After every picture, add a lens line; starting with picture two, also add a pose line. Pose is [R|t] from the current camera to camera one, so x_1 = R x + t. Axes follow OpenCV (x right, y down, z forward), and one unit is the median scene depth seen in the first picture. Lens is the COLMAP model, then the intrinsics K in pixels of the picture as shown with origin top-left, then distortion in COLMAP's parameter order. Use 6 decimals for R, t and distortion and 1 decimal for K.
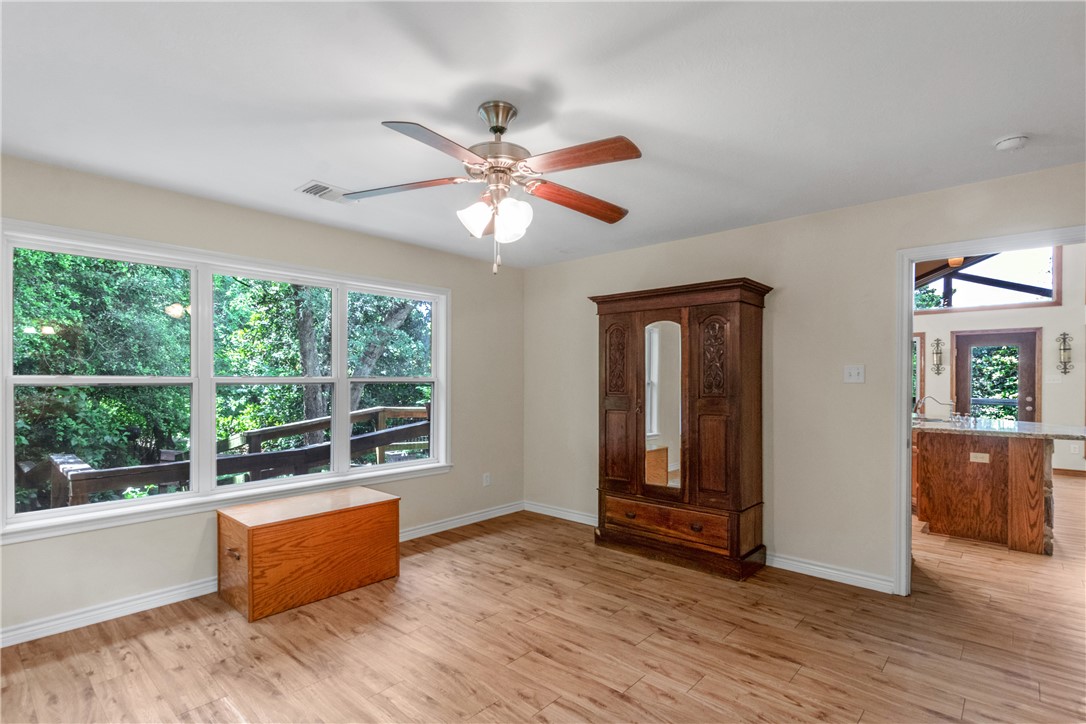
lens RADIAL K [[527.2, 0, 541.0], [0, 527.2, 379.7], [0, 0, 1]] dist [0.000078, 0.001669]
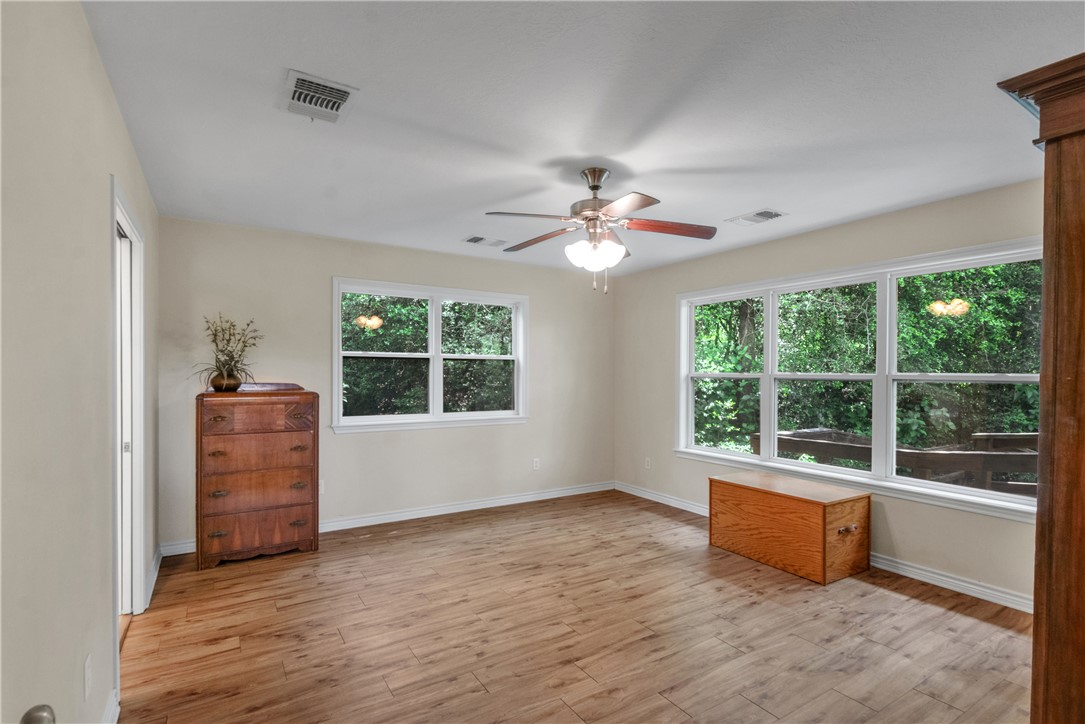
lens RADIAL K [[526.7, 0, 541.0], [0, 526.7, 368.2], [0, 0, 1]] dist [0.000078, 0.001669]
pose [[-0.280569, -0.008205, -0.959799, 1.221319], [-0.006929, 0.999955, -0.006522, -0.005834], [0.959809, 0.004820, -0.280613, 1.237397]]
